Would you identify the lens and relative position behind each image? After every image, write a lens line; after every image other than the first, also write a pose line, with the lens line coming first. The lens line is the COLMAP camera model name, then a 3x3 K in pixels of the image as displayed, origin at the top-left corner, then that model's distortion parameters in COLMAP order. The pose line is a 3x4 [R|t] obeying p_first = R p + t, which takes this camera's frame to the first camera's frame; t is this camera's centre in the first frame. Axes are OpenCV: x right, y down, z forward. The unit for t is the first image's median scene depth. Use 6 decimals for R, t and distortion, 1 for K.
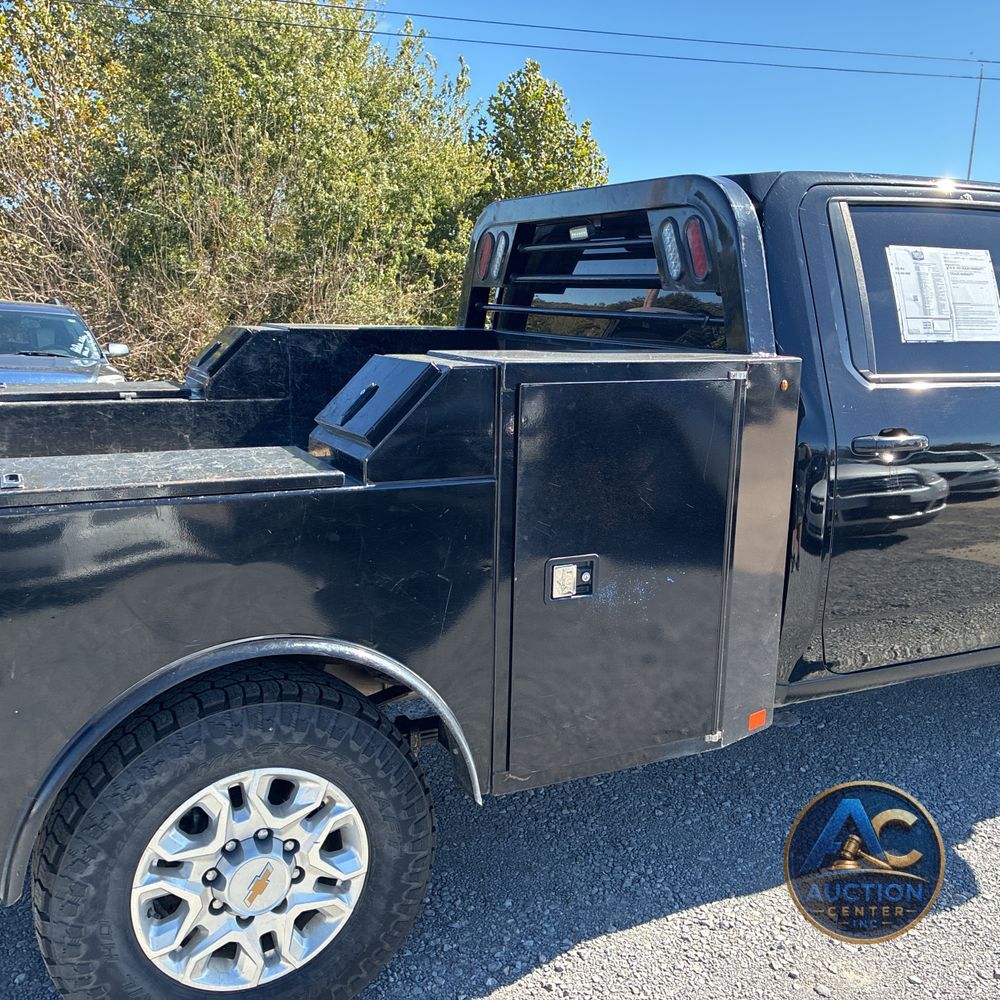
lens RADIAL K [[1001.5, 0, 486.1], [0, 1001.5, 479.3], [0, 0, 1]] dist [0.016980, 0.002349]
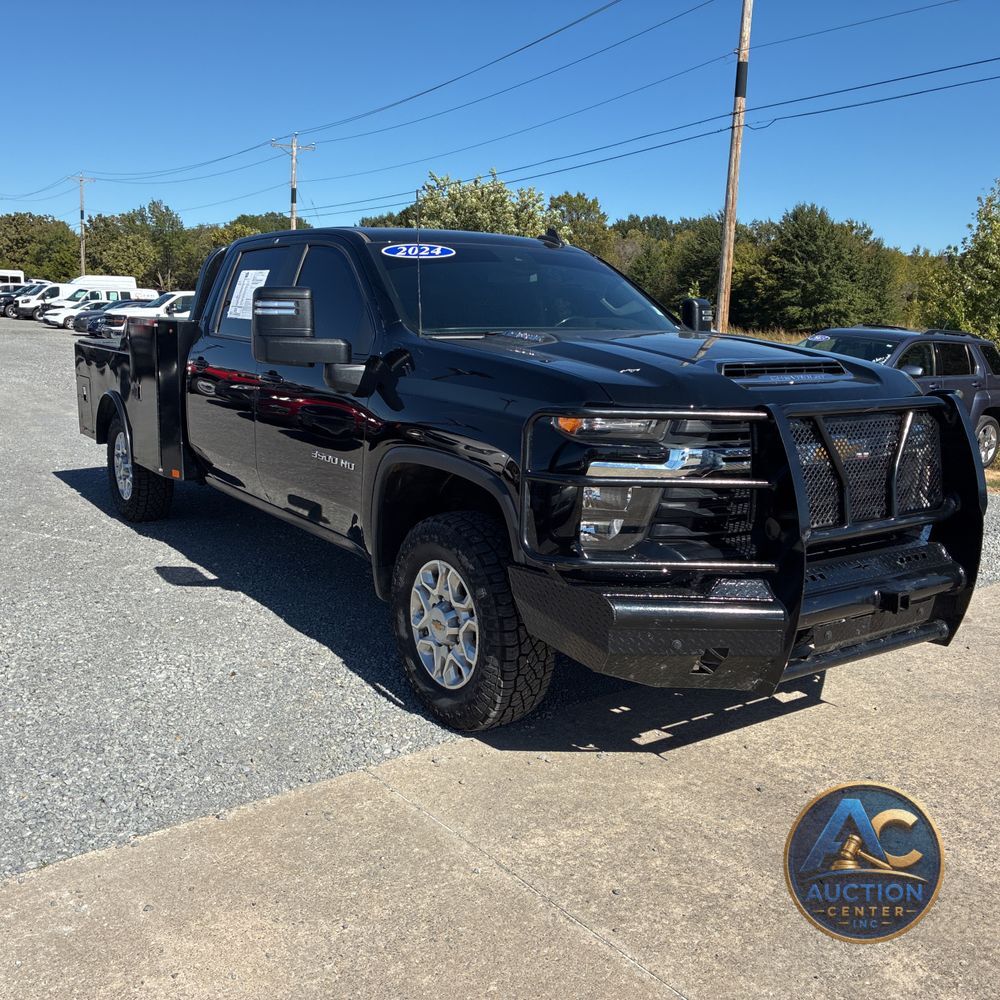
lens RADIAL K [[1047.0, 0, 503.4], [0, 1047.0, 499.0], [0, 0, 1]] dist [0.006393, 0.019740]
pose [[0.155548, 0.167045, -0.973602, 2.744319], [-0.209958, 0.968669, 0.132655, -0.188138], [0.965258, 0.183781, 0.185747, 1.270170]]
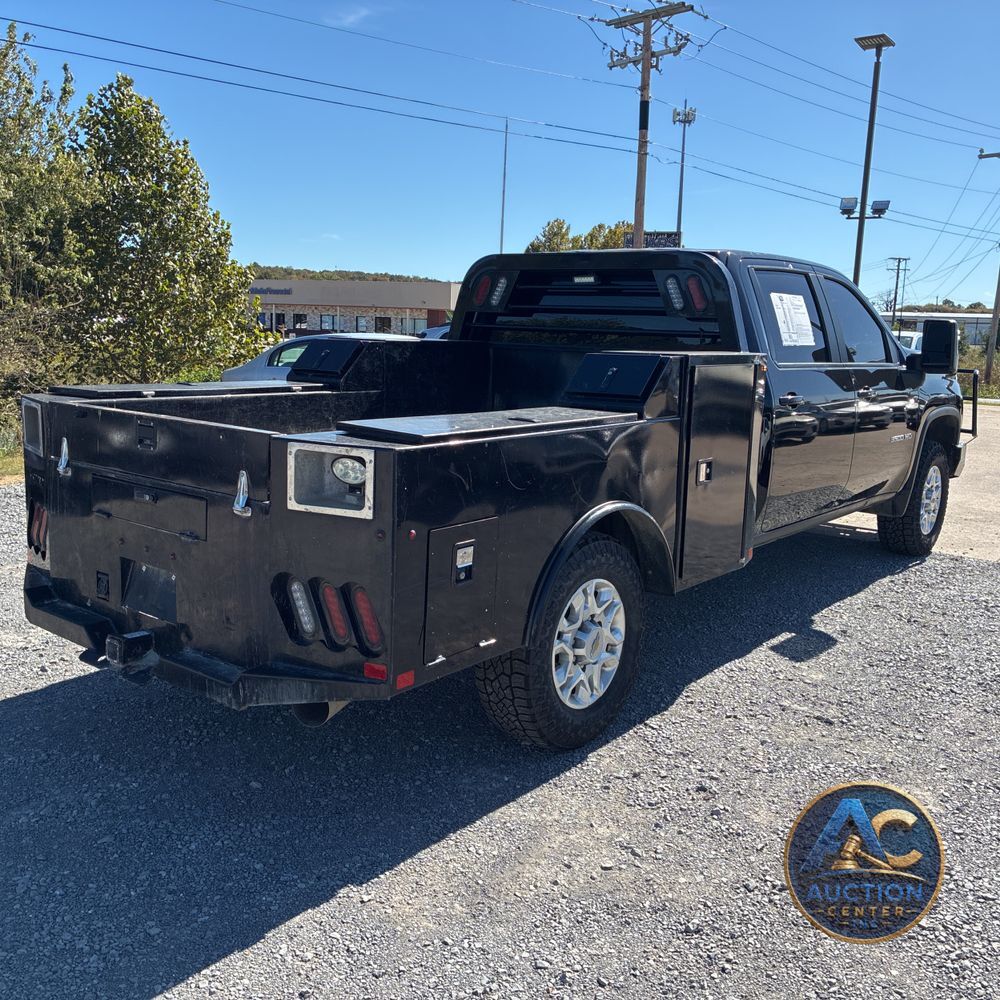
lens RADIAL K [[1029.1, 0, 501.4], [0, 1029.1, 484.8], [0, 0, 1]] dist [0.013085, 0.001564]
pose [[0.897804, -0.062046, 0.436002, -0.913431], [0.070774, 0.997485, -0.003787, 0.089165], [-0.434670, 0.034257, 0.899938, -0.468092]]
